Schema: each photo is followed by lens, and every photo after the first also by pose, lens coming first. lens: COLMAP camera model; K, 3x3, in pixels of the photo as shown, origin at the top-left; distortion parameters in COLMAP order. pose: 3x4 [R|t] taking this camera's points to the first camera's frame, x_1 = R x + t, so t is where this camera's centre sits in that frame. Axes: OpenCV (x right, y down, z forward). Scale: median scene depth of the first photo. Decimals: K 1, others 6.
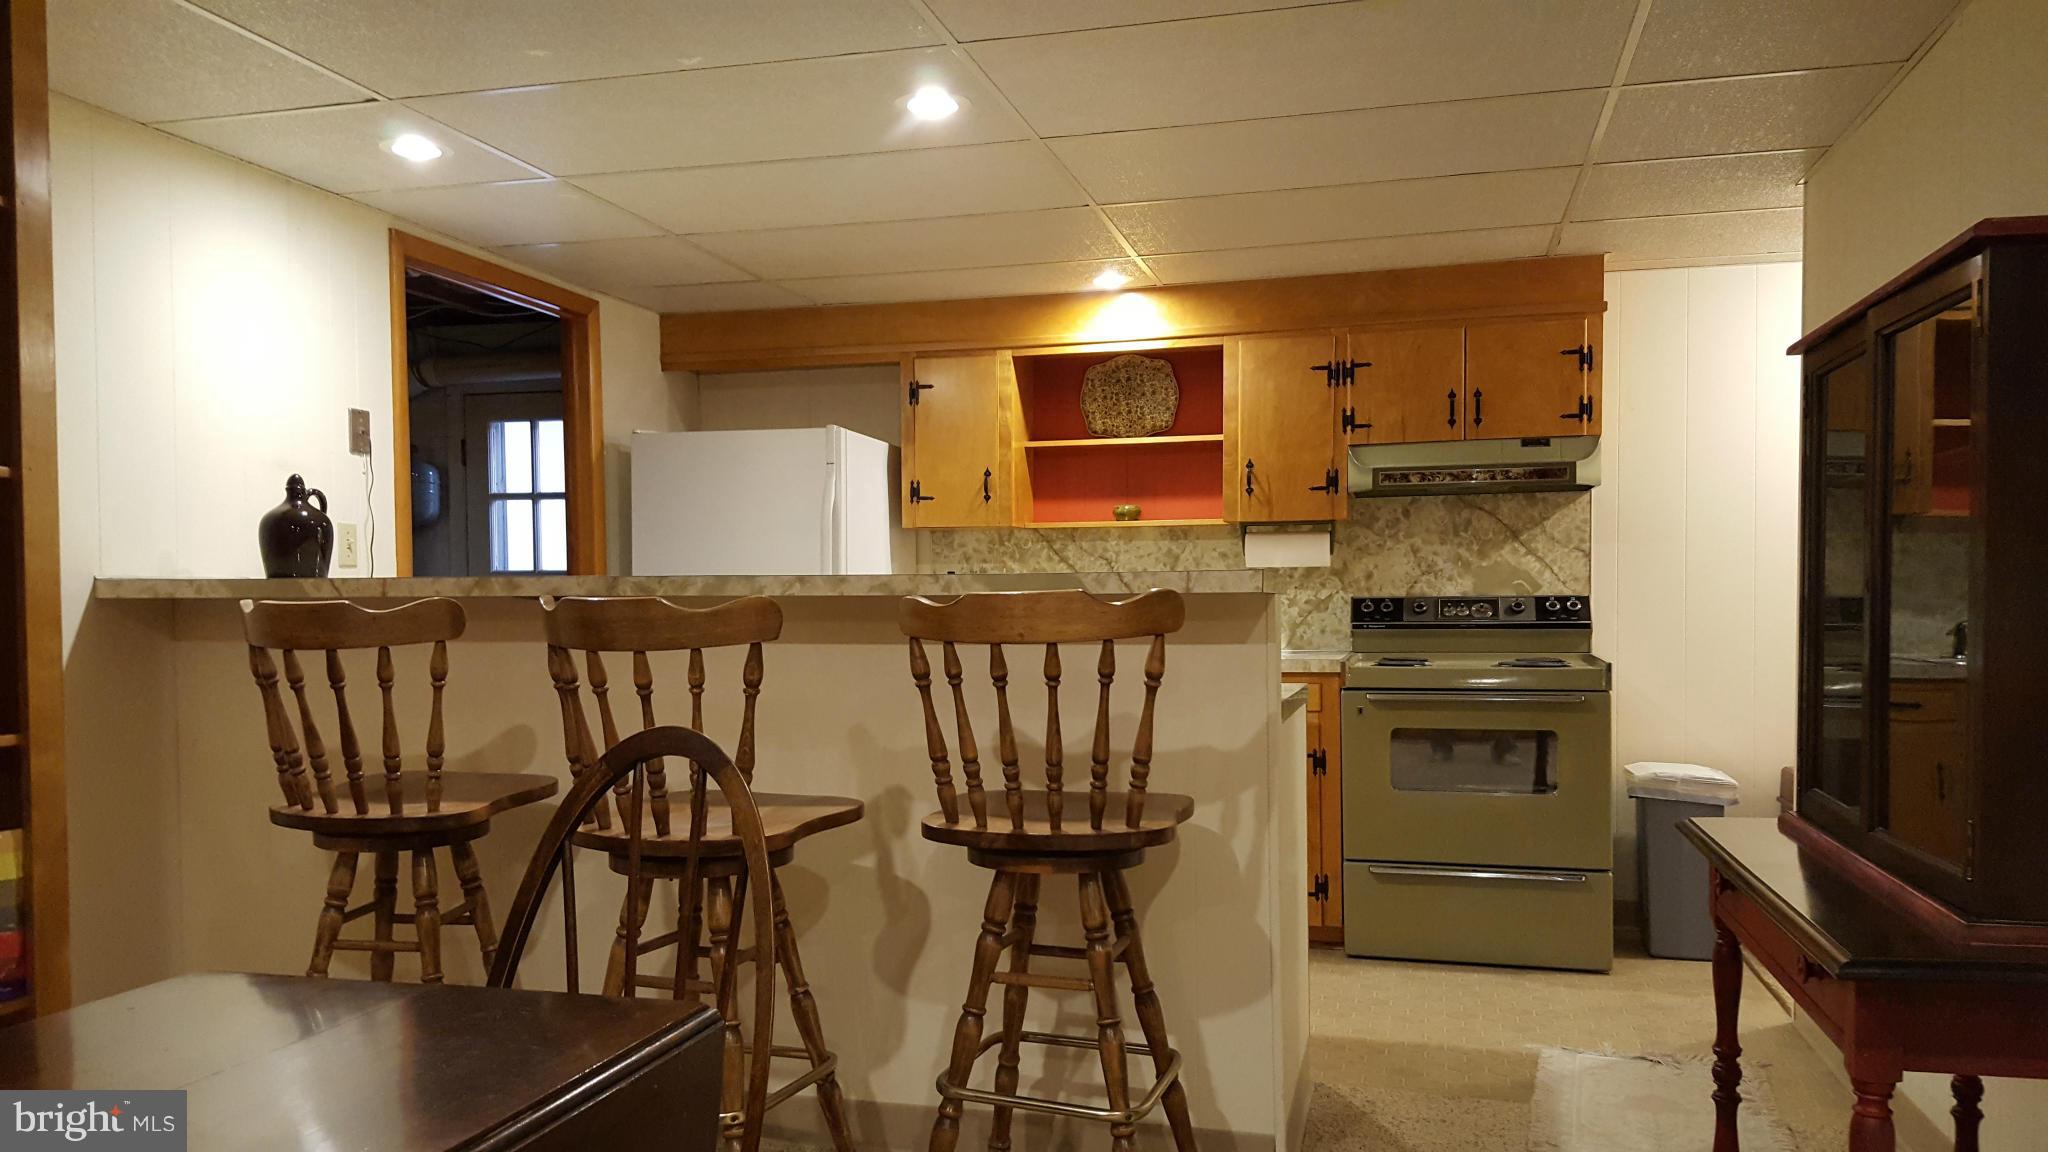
lens RADIAL K [[1501.5, 0, 1024.2], [0, 1501.5, 606.0], [0, 0, 1]] dist [0.125365, -0.229001]
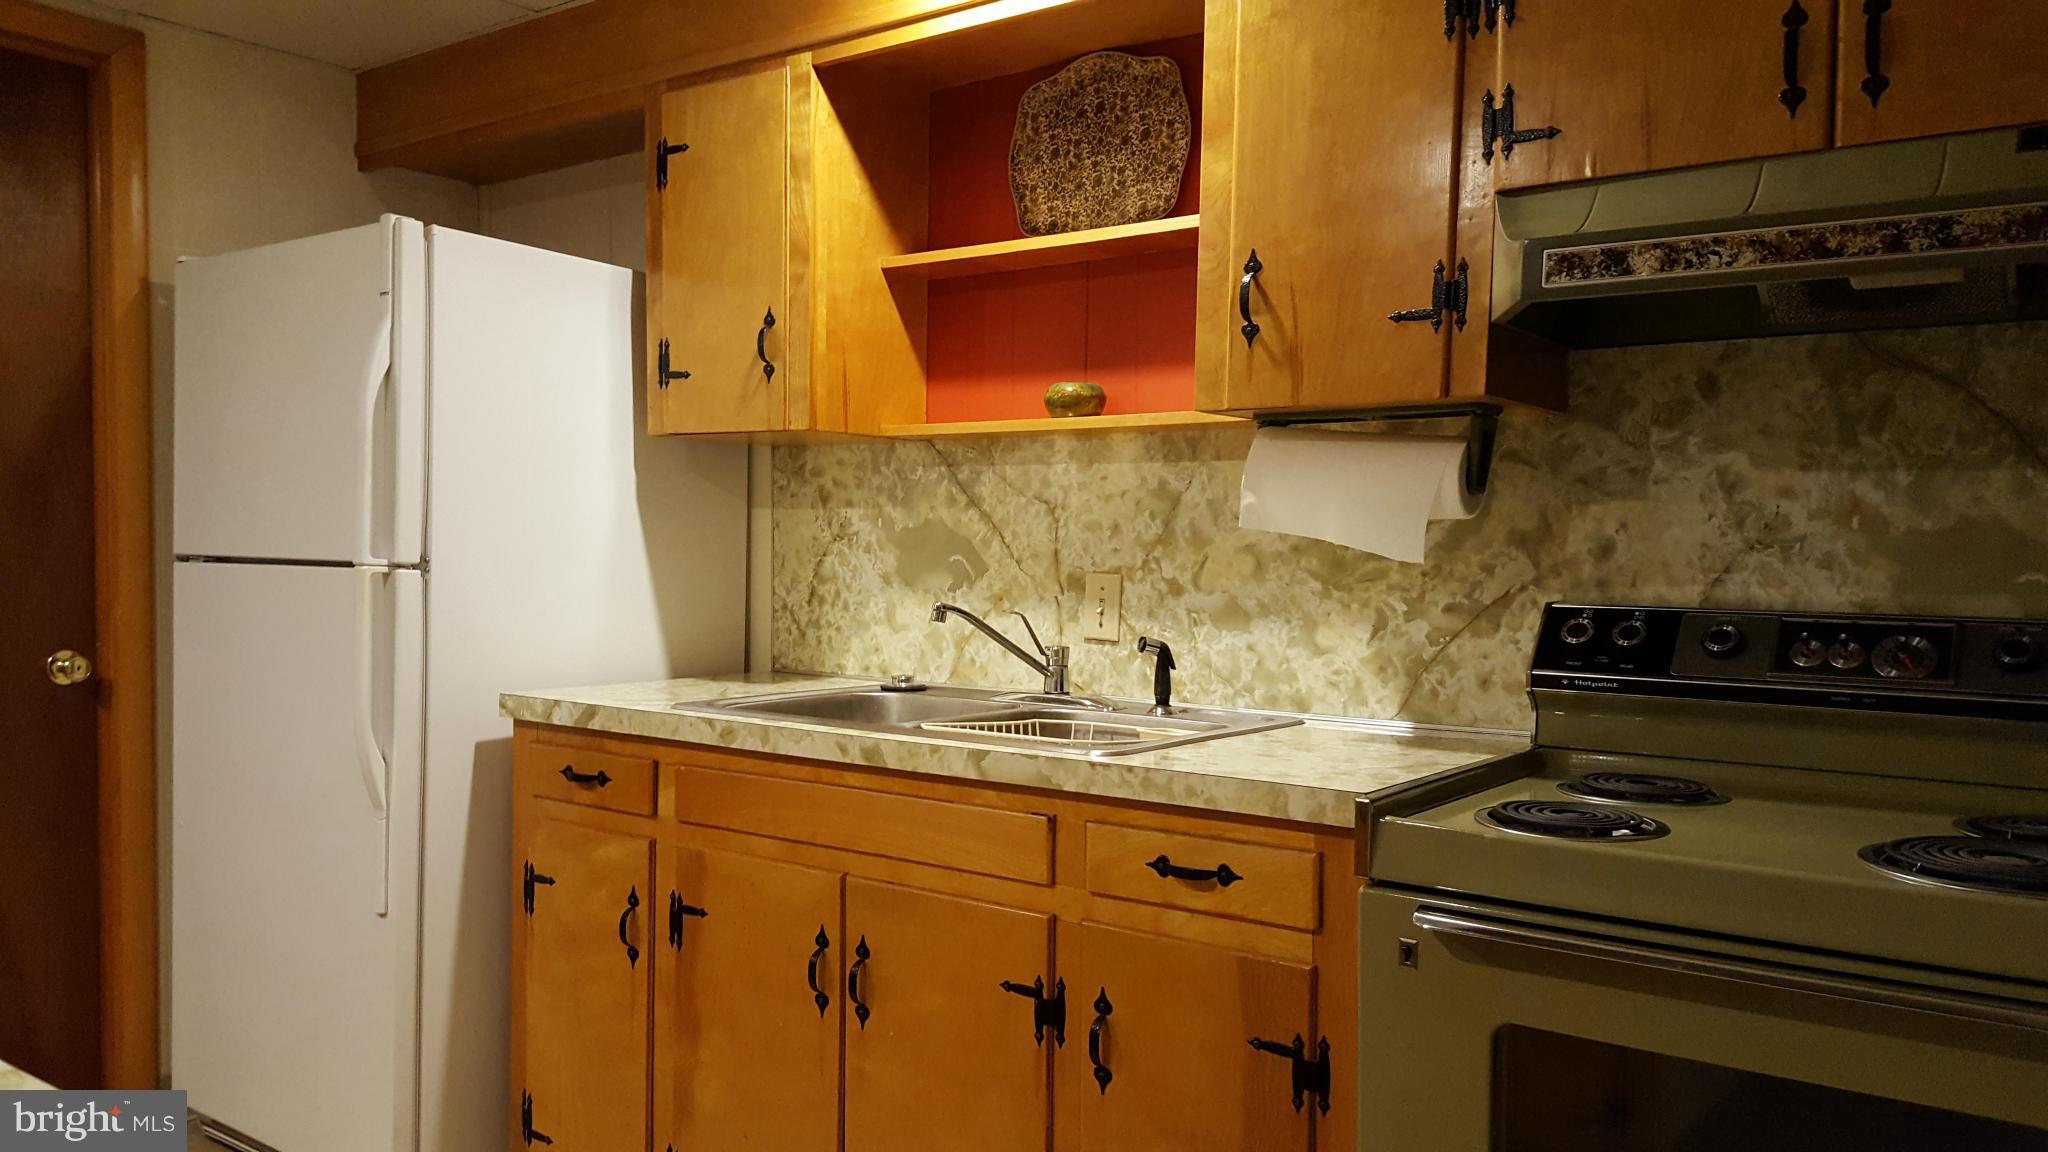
lens RADIAL K [[1501.5, 0, 1024.2], [0, 1501.5, 606.0], [0, 0, 1]] dist [0.125365, -0.229001]
pose [[0.932090, 0.035176, -0.360516, 0.232160], [-0.022863, 0.999002, 0.038362, -0.017216], [0.361505, -0.027515, 0.931964, 0.581795]]
